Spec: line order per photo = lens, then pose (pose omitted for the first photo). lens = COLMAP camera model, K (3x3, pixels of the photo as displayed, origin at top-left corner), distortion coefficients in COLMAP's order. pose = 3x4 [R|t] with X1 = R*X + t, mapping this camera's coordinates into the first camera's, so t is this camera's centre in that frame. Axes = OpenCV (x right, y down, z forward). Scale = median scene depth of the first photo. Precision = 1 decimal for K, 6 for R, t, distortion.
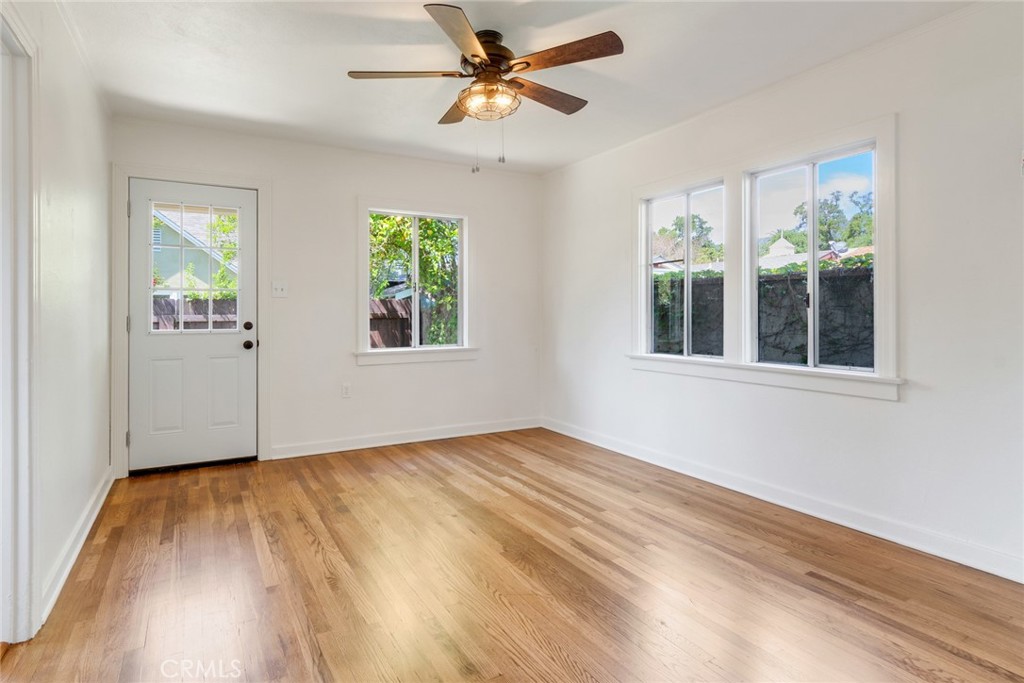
lens RADIAL K [[552.2, 0, 494.9], [0, 552.2, 309.4], [0, 0, 1]] dist [0.003904, -0.010342]
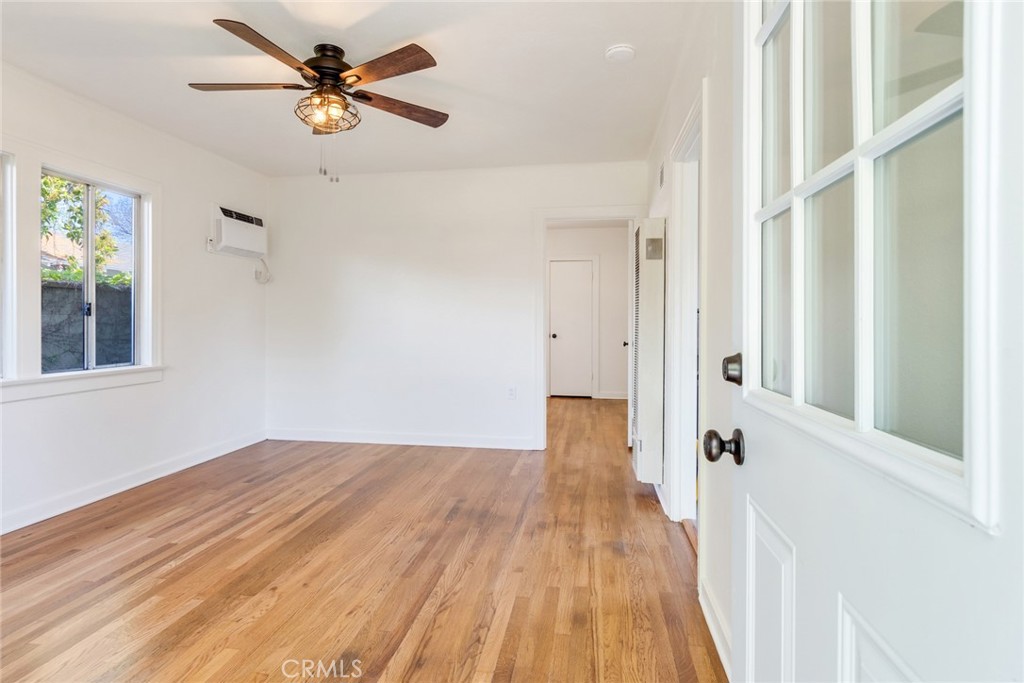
lens RADIAL K [[543.7, 0, 512.4], [0, 543.7, 319.7], [0, 0, 1]] dist [0.001247, 0.000142]
pose [[-0.797609, 0.001084, 0.603174, -0.762759], [-0.005825, 0.999938, -0.009500, 0.009804], [-0.603147, -0.011091, -0.797553, 1.363443]]
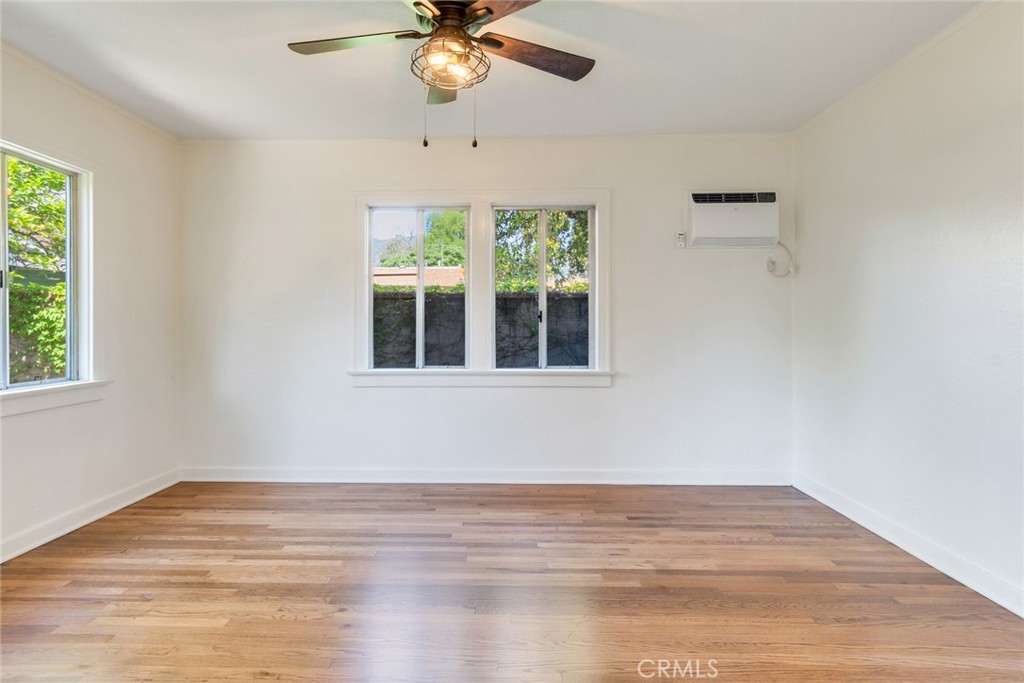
lens RADIAL K [[544.8, 0, 500.6], [0, 544.8, 327.4], [0, 0, 1]] dist [0.004197, -0.010091]
pose [[0.496937, -0.002937, 0.867782, -0.567839], [-0.007048, 0.999948, 0.007420, 0.000012], [-0.867758, -0.009803, 0.496890, 0.460409]]
